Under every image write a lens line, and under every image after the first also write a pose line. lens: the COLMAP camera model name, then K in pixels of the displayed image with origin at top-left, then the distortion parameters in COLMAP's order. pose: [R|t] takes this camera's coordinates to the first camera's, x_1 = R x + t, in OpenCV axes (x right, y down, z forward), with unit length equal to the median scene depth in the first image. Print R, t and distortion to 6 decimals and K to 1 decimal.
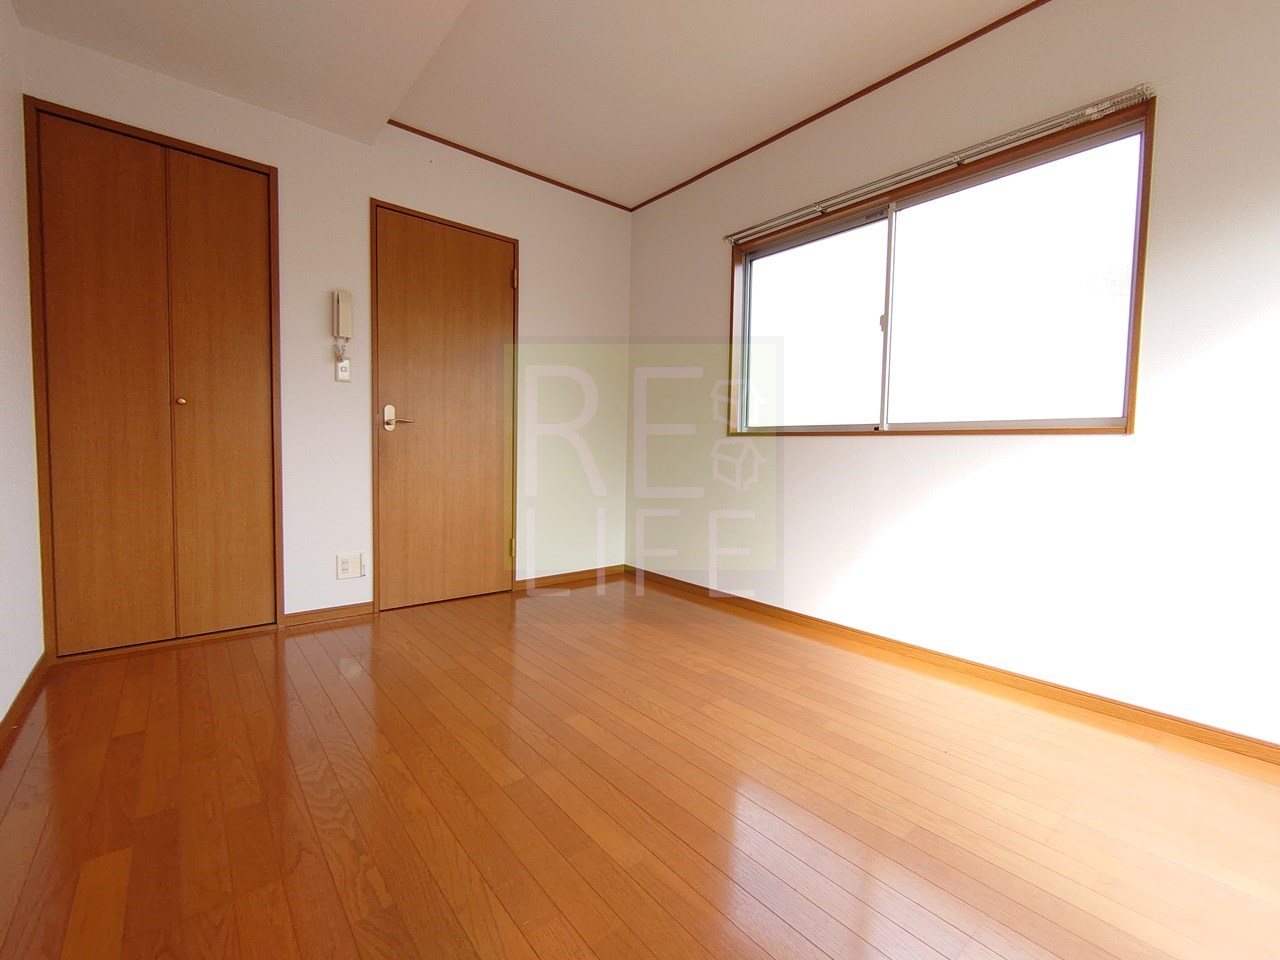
lens RADIAL K [[552.6, 0, 644.8], [0, 552.6, 480.1], [0, 0, 1]] dist [0.003327, -0.000228]
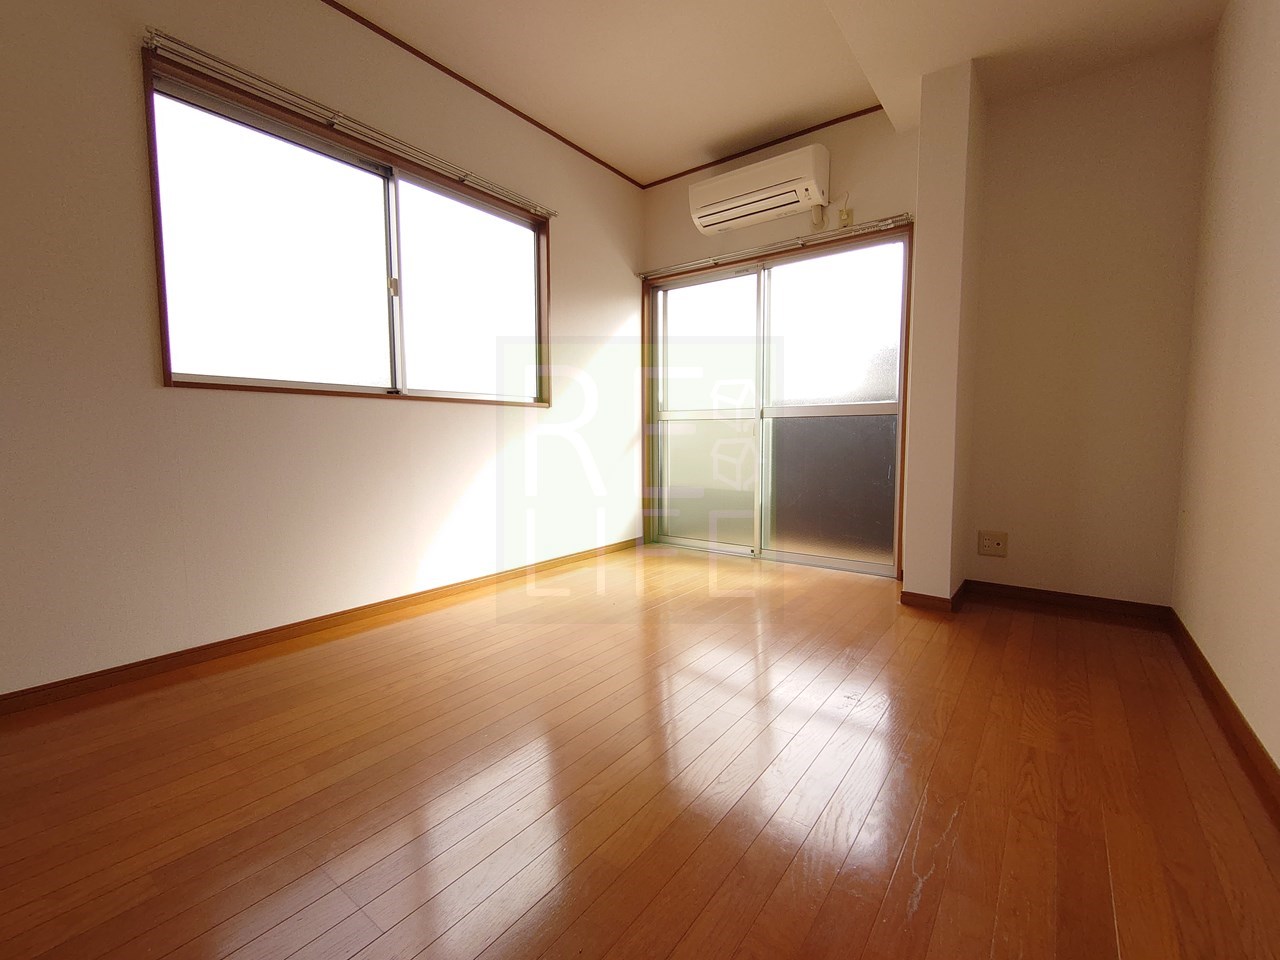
lens RADIAL K [[552.6, 0, 642.0], [0, 552.6, 478.9], [0, 0, 1]] dist [0.003327, -0.000228]
pose [[-0.223610, -0.099417, 0.969595, -0.663500], [0.048160, 0.992442, 0.112866, -0.029400], [-0.973488, 0.071933, -0.217132, 0.797069]]
